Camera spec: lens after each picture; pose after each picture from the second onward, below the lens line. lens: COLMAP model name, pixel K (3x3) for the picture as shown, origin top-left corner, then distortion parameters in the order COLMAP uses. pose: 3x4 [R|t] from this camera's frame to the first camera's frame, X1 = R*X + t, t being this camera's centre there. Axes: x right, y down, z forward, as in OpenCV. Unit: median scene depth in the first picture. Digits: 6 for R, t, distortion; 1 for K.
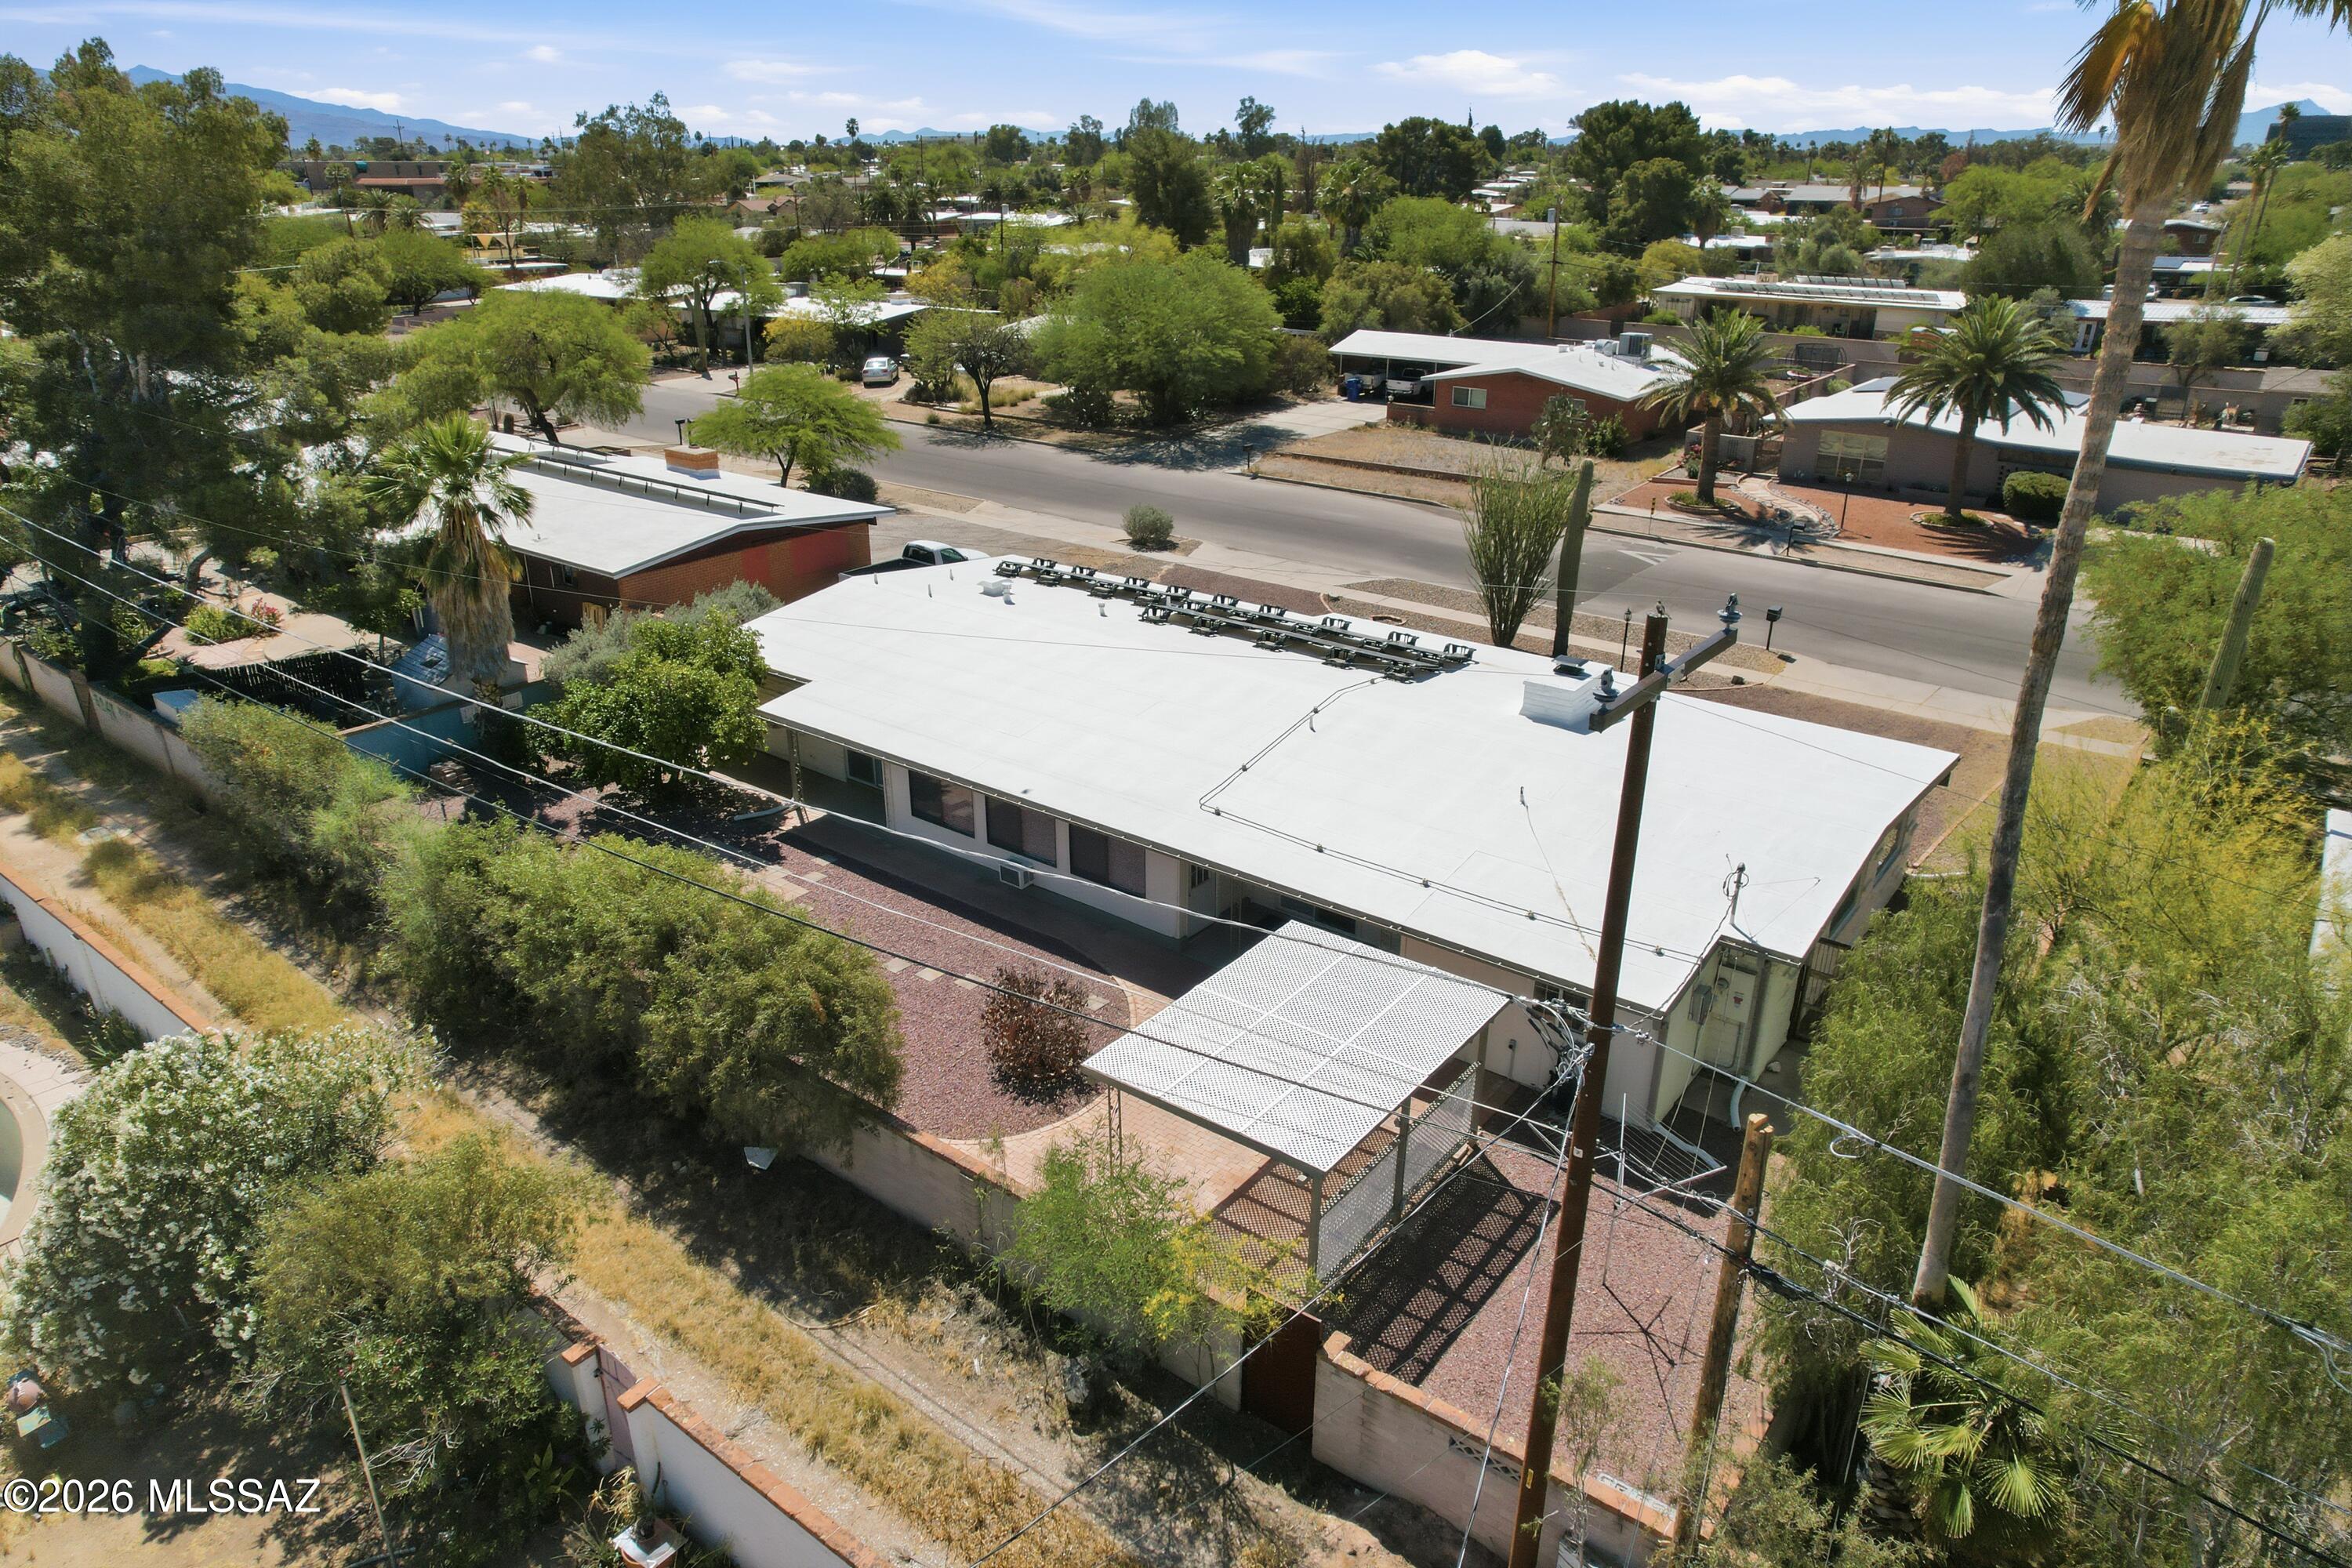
lens RADIAL K [[1484.4, 0, 1176.0], [0, 1484.4, 784.0], [0, 0, 1]] dist [-0.078358, 0.073005]
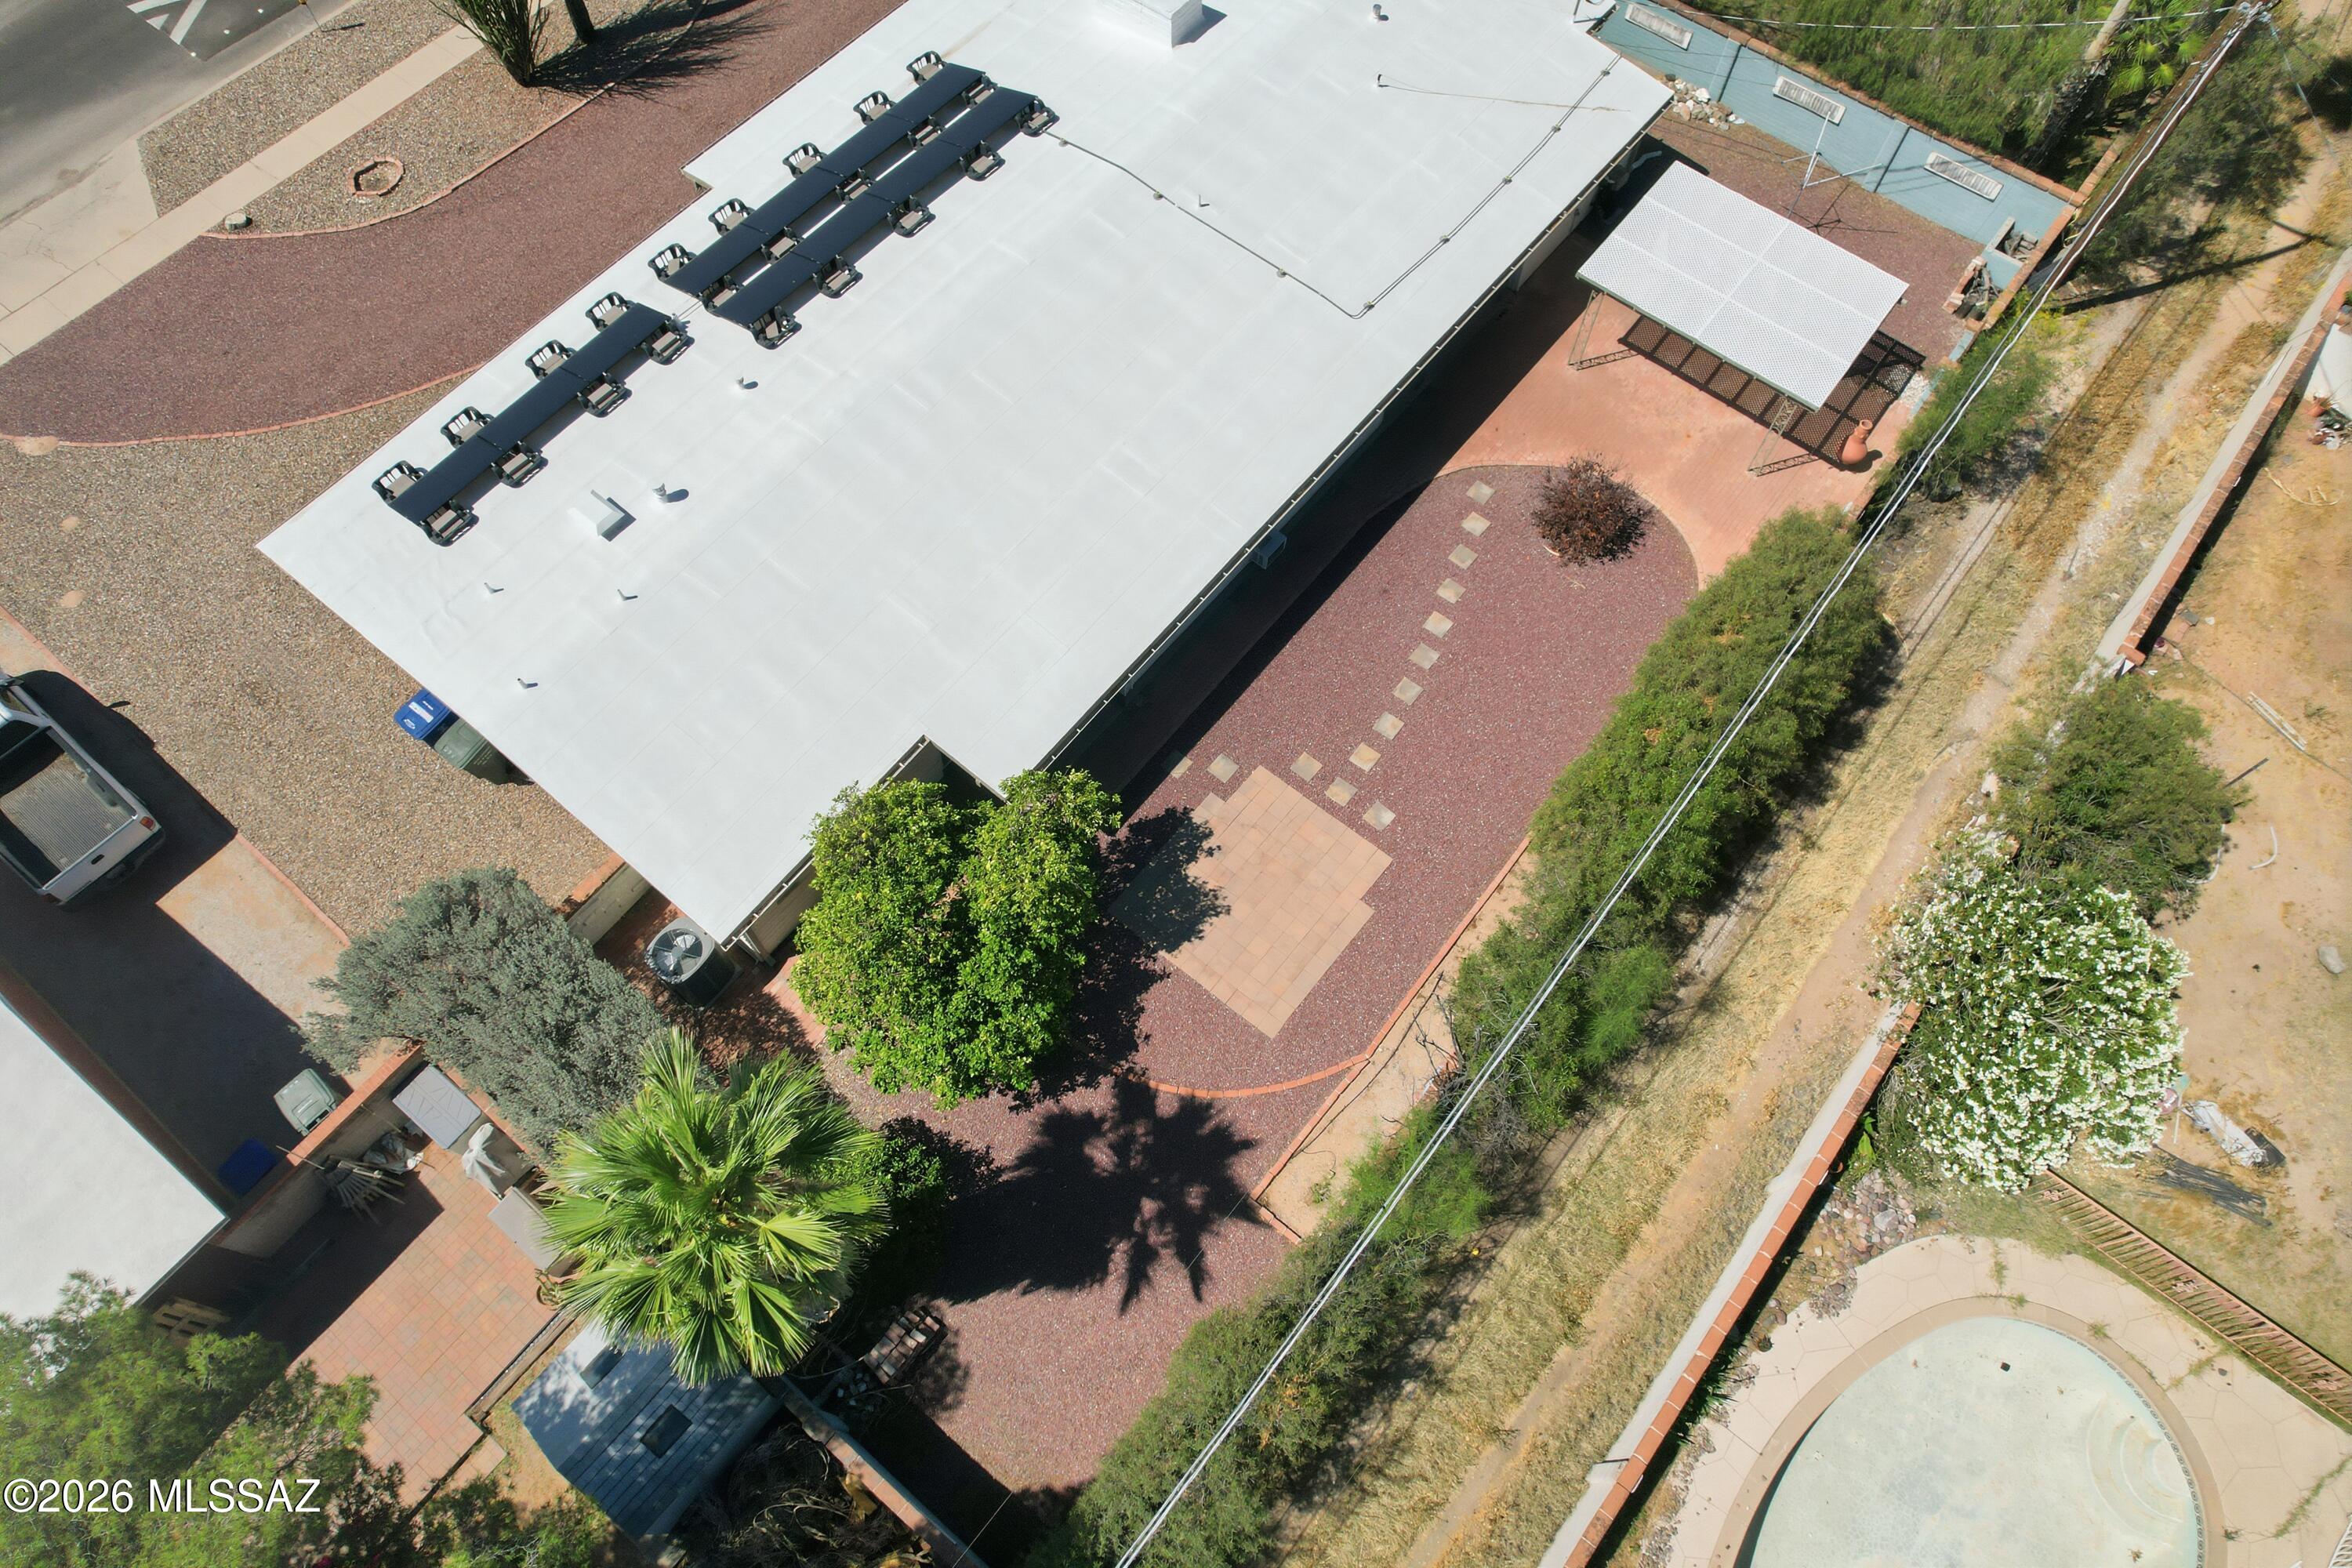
lens RADIAL K [[1484.4, 0, 1176.0], [0, 1484.4, 784.0], [0, 0, 1]] dist [-0.078358, 0.073005]
pose [[0.023712, -0.900579, 0.434045, -0.563109], [0.391776, 0.407811, 0.824743, -0.580339], [-0.919755, 0.150492, 0.362495, 0.653210]]
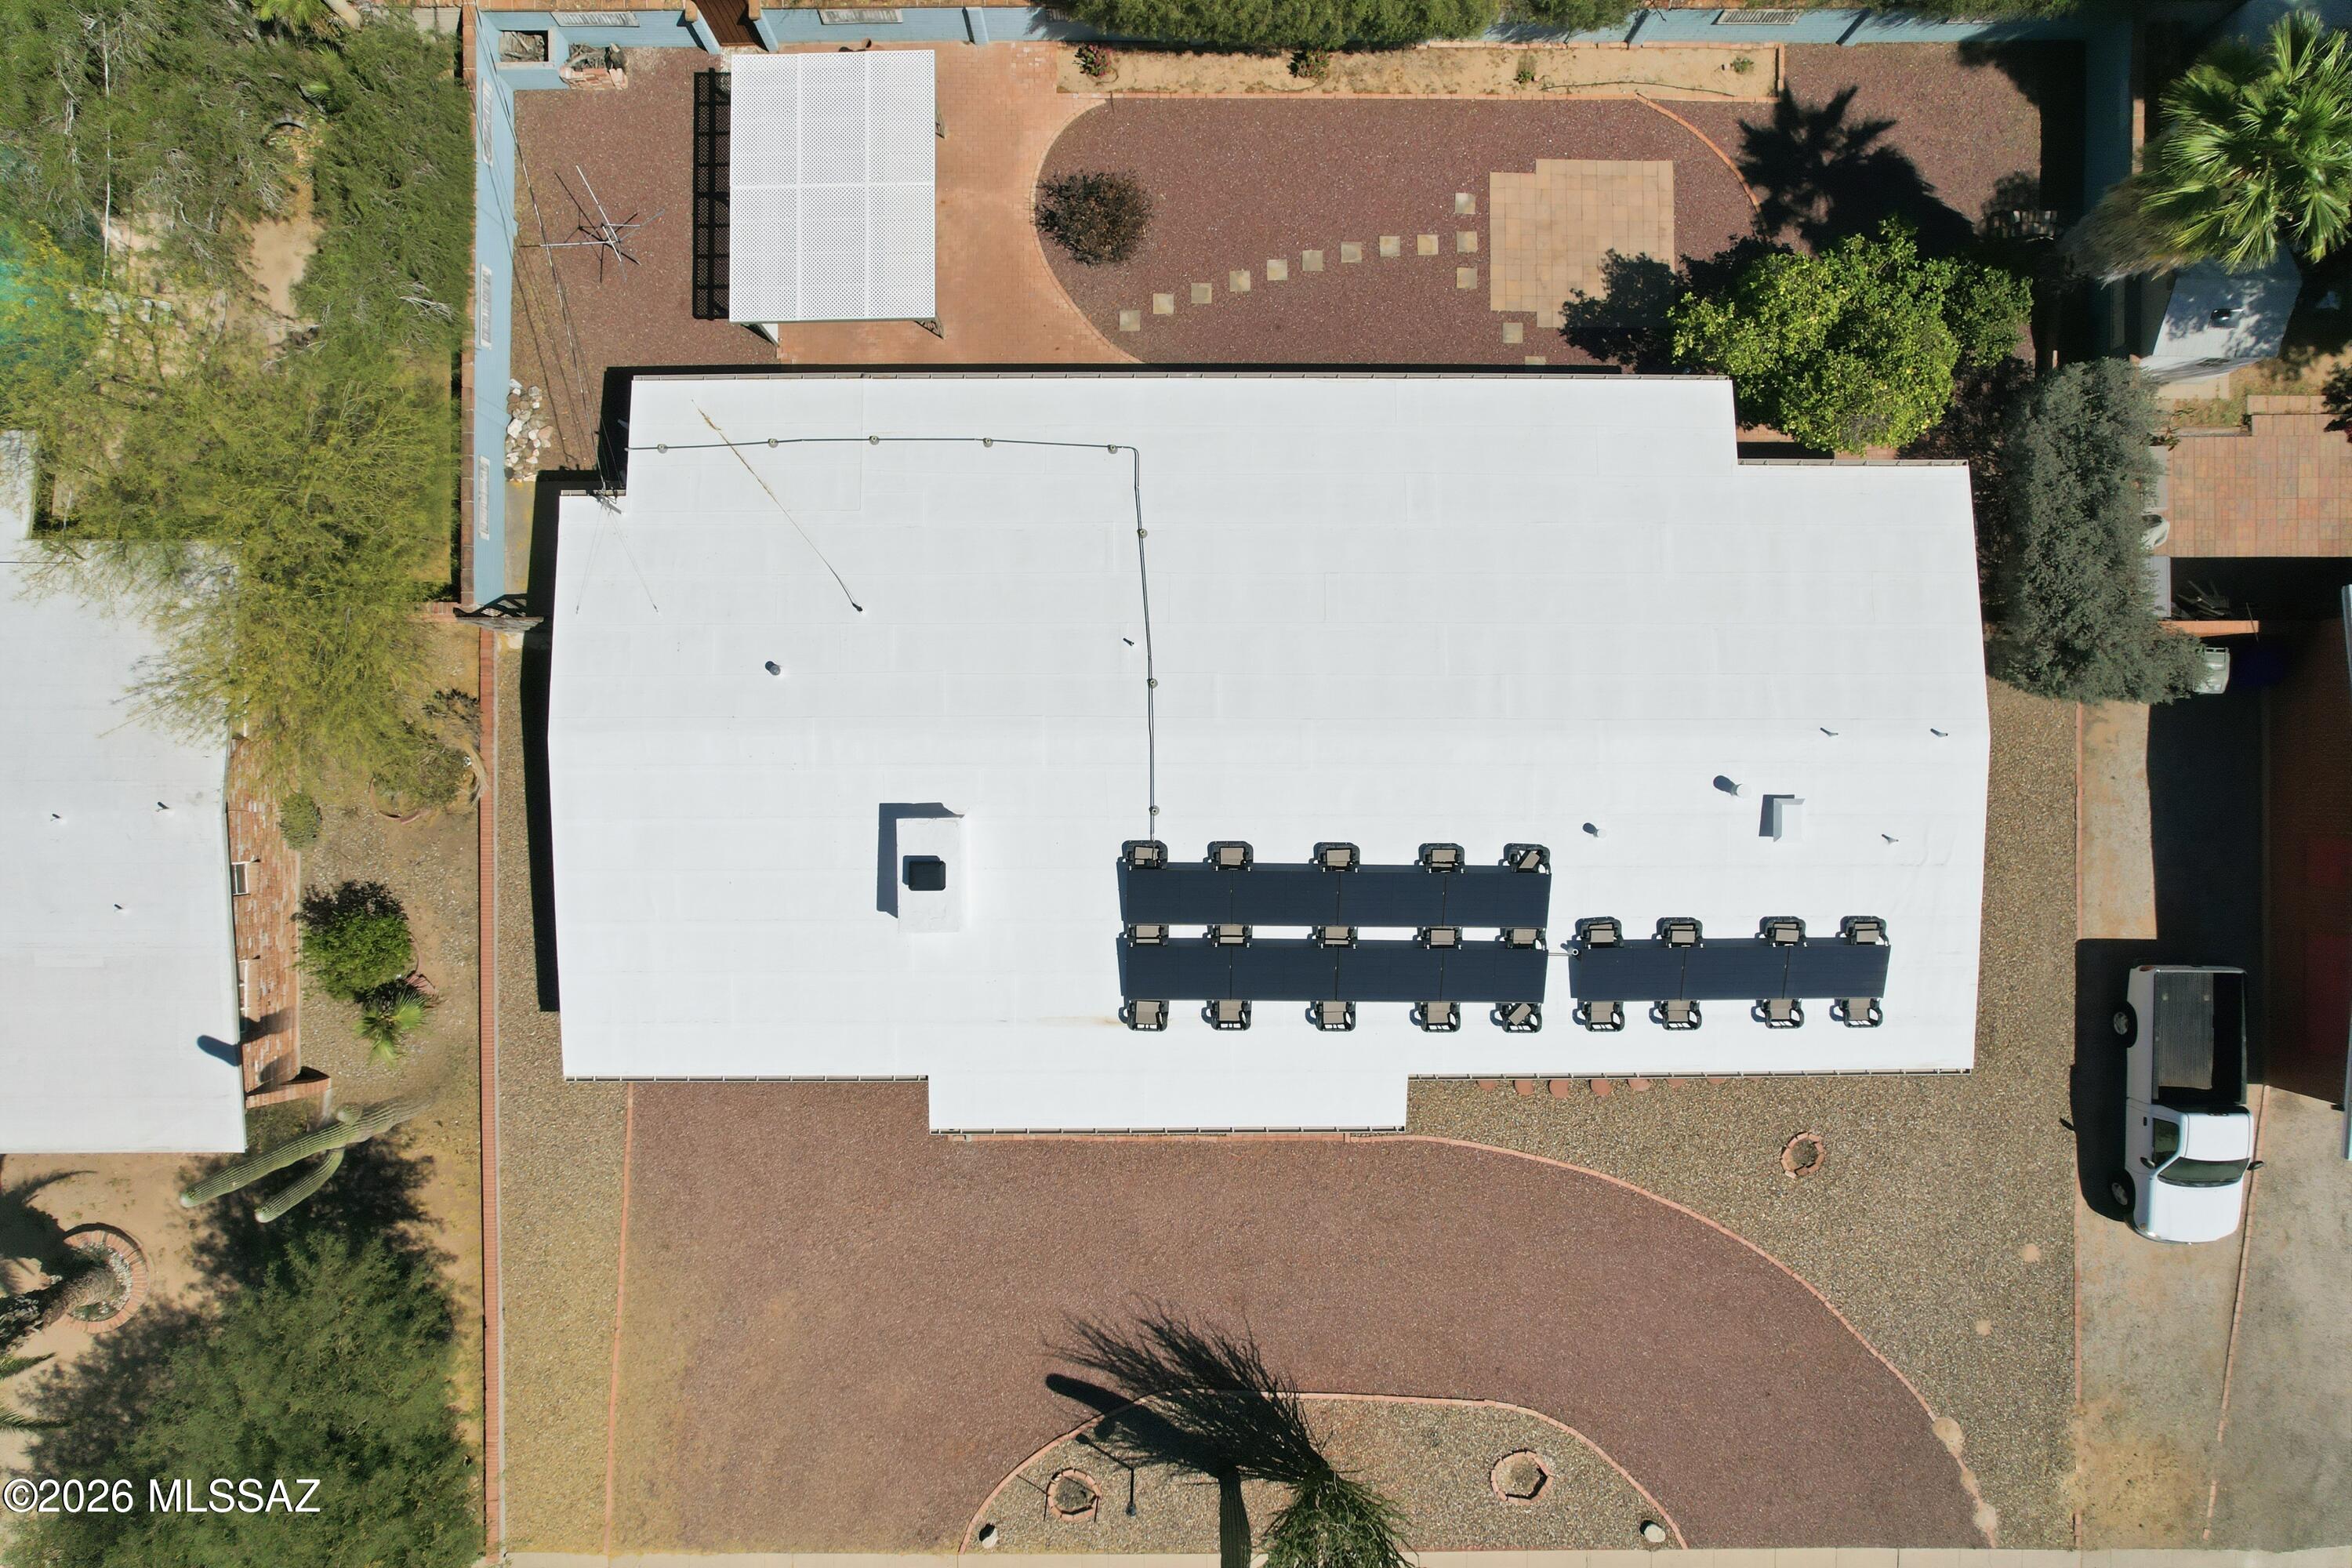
lens RADIAL K [[1484.4, 0, 1176.0], [0, 1484.4, 784.0], [0, 0, 1]] dist [-0.078358, 0.073005]
pose [[-0.794016, 0.607886, -0.003500, 0.113836], [-0.246294, -0.316432, 0.916084, -0.794728], [0.555767, 0.728248, 0.400971, 0.636534]]
